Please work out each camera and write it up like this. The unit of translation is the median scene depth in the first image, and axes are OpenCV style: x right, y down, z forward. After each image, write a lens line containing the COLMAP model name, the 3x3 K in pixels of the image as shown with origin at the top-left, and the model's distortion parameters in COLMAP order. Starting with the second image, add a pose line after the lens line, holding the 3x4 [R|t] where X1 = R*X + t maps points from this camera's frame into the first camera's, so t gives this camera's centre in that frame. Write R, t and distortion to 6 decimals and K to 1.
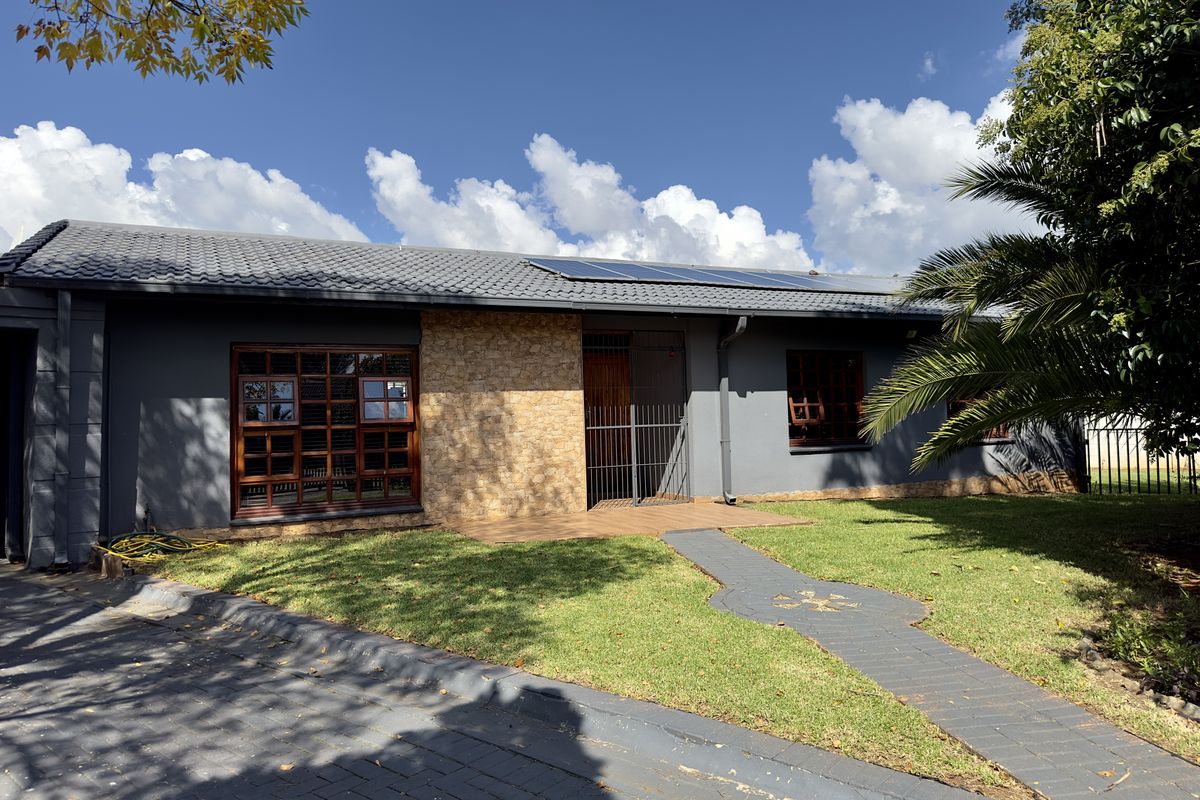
lens RADIAL K [[855.9, 0, 602.7], [0, 855.9, 405.2], [0, 0, 1]] dist [0.066125, -0.046968]
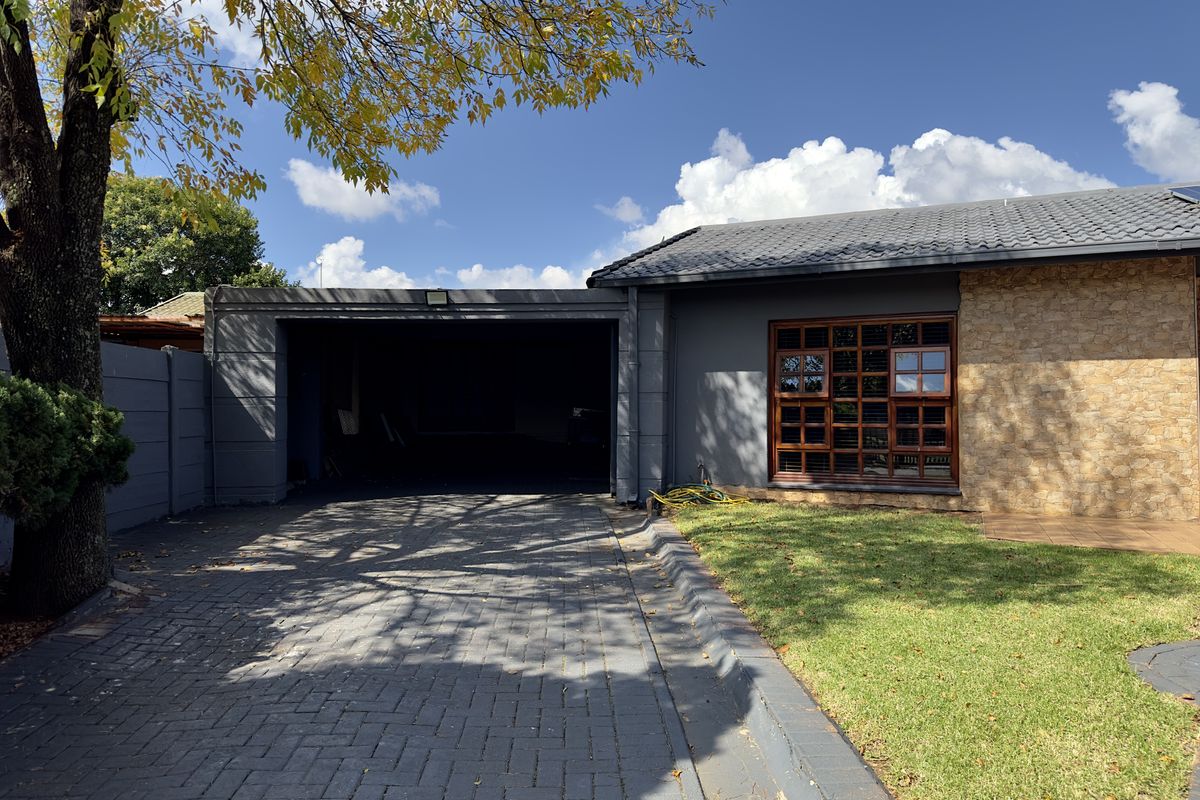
lens RADIAL K [[855.9, 0, 597.1], [0, 855.9, 392.3], [0, 0, 1]] dist [0.066125, -0.046968]
pose [[0.642546, 0.010389, -0.766177, 0.235633], [-0.004009, 0.999940, 0.010196, 0.007388], [0.766237, -0.003480, 0.642549, 0.121146]]
